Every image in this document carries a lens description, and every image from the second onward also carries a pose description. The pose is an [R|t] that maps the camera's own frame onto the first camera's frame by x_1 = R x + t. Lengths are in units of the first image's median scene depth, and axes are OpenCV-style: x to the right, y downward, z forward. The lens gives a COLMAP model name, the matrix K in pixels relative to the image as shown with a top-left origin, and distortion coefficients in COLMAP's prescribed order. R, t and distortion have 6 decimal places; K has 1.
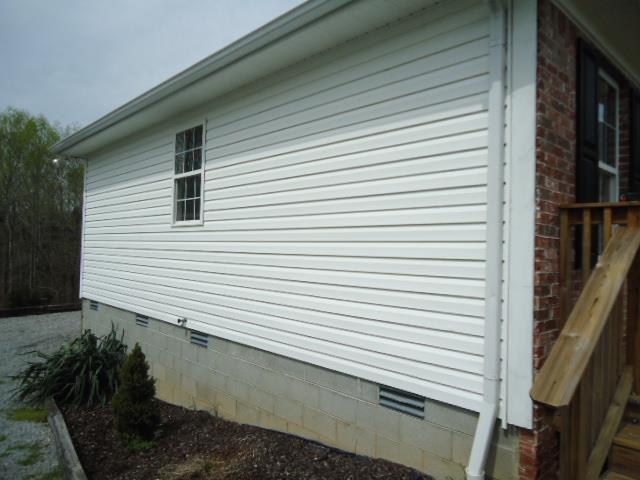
lens RADIAL K [[466.1, 0, 317.0], [0, 466.1, 240.2], [0, 0, 1]] dist [-0.006124, -0.000144]
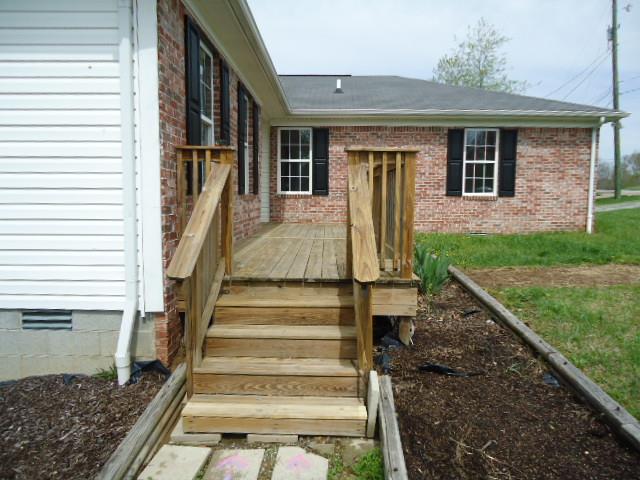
lens RADIAL K [[466.1, 0, 317.0], [0, 466.1, 240.2], [0, 0, 1]] dist [-0.006124, -0.000144]
pose [[0.701623, -0.084210, 0.707555, -0.160990], [-0.008713, 0.991904, 0.126692, 0.019465], [-0.712495, -0.095055, 0.695208, -0.236581]]
